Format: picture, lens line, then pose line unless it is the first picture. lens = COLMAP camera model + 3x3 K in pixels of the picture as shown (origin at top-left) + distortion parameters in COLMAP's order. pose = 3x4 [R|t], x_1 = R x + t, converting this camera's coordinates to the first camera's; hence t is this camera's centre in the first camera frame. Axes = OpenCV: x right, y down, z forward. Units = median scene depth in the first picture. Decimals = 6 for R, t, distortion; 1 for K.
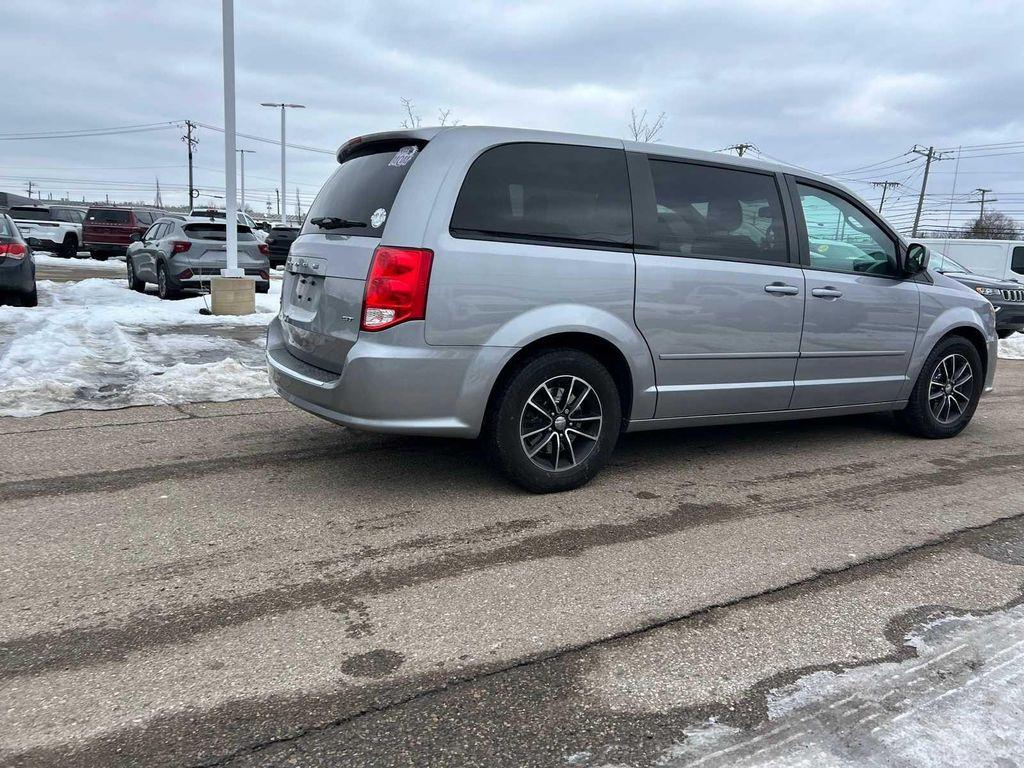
lens RADIAL K [[766.3, 0, 518.9], [0, 766.3, 378.2], [0, 0, 1]] dist [0.059930, -0.062869]
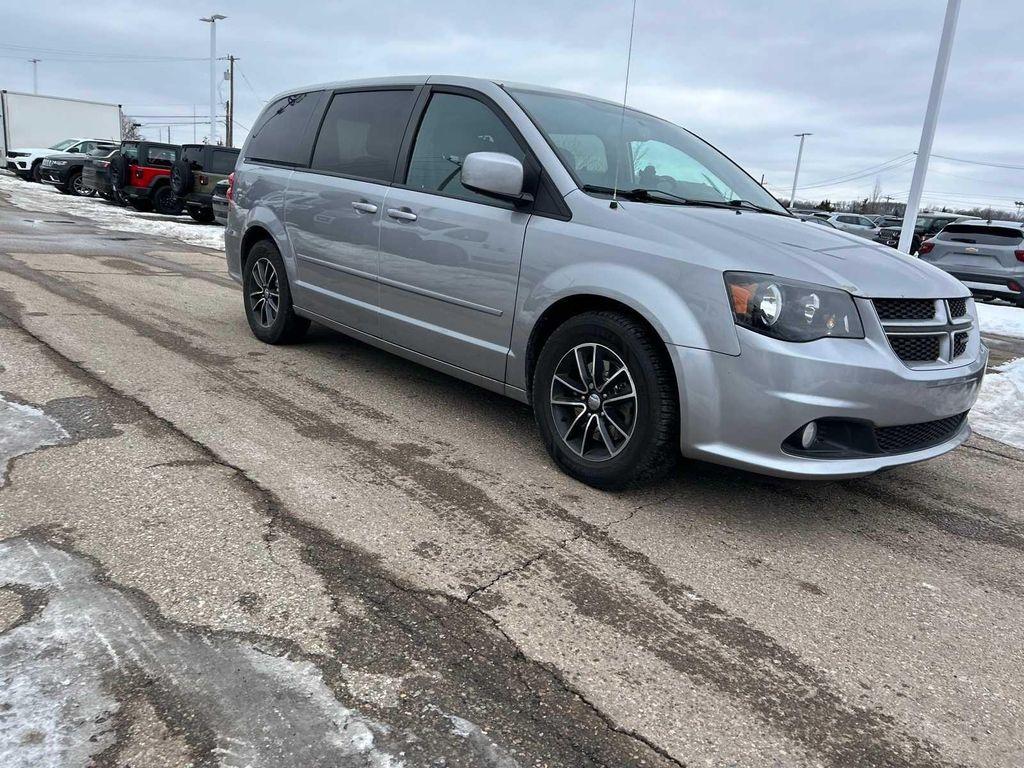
lens RADIAL K [[766.3, 0, 520.4], [0, 766.3, 383.2], [0, 0, 1]] dist [0.059930, -0.062869]
pose [[0.200502, 0.196482, -0.959788, 1.564541], [-0.237924, 0.960119, 0.146847, -0.103576], [0.950364, 0.198914, 0.239254, 1.141836]]
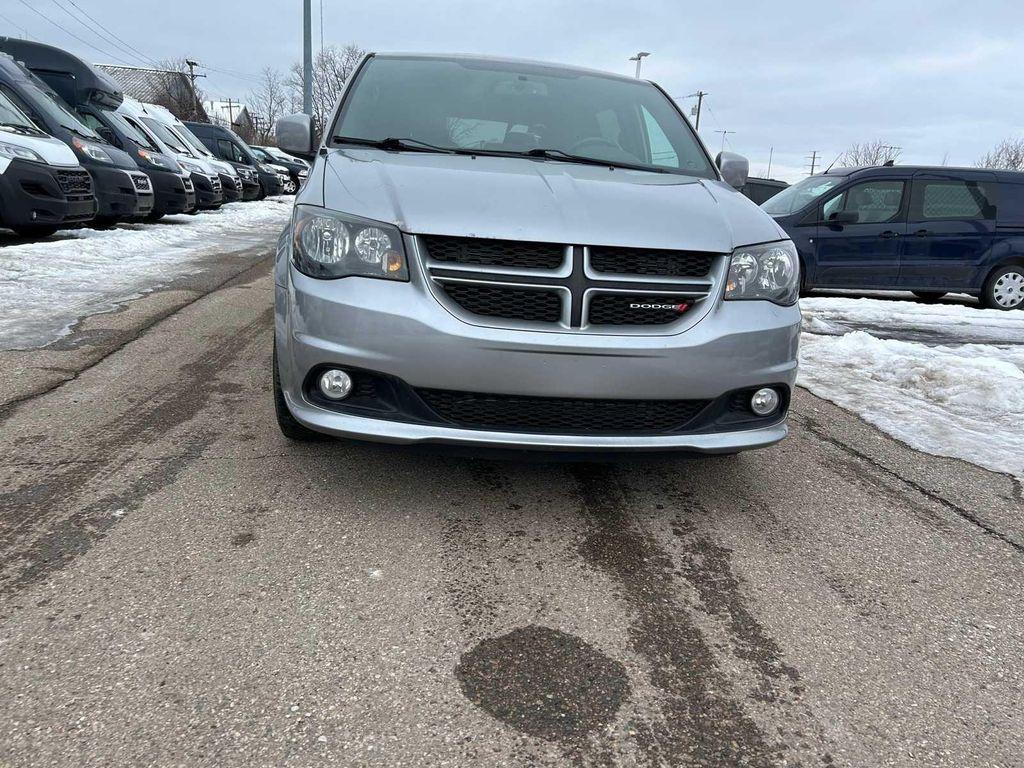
lens RADIAL K [[766.3, 0, 519.6], [0, 766.3, 389.8], [0, 0, 1]] dist [0.059930, -0.062869]
pose [[-0.376289, 0.158400, -0.912862, 1.466870], [-0.231518, 0.937944, 0.258185, -0.212549], [0.897110, 0.308496, -0.316265, 1.916708]]
